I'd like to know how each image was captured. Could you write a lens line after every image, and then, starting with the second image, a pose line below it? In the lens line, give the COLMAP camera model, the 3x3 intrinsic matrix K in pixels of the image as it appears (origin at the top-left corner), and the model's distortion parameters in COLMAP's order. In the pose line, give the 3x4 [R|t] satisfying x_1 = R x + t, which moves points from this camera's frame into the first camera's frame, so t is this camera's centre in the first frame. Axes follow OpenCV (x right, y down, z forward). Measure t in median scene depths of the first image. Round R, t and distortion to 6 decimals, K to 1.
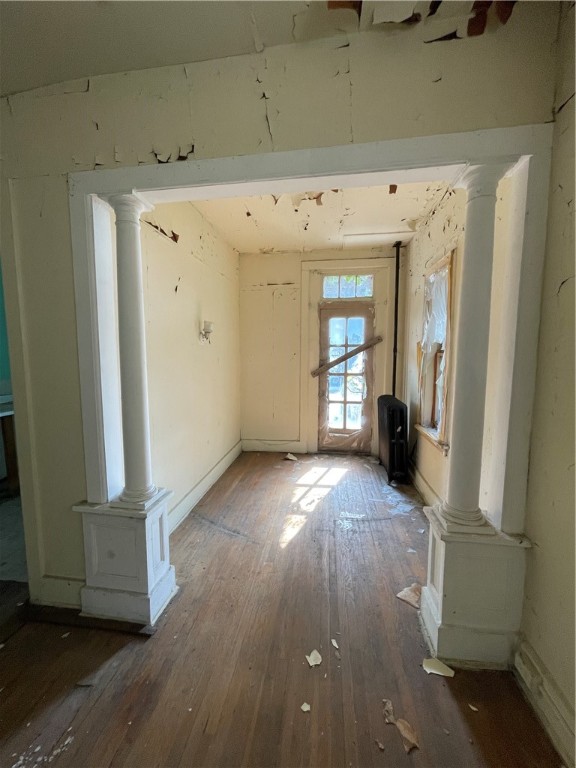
lens RADIAL K [[309.8, 0, 288.0], [0, 309.8, 382.8], [0, 0, 1]] dist [-0.003556, 0.000152]
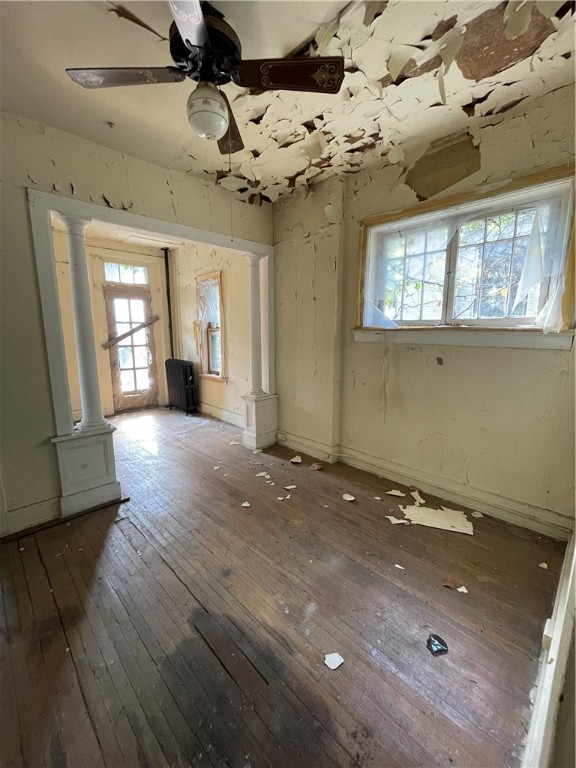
lens RADIAL K [[309.8, 0, 287.8], [0, 309.8, 382.5], [0, 0, 1]] dist [-0.003556, 0.000152]
pose [[0.610774, -0.132581, 0.780627, -0.433725], [0.079803, 0.991169, 0.105901, 0.037293], [-0.787774, -0.002385, 0.615960, -0.260823]]
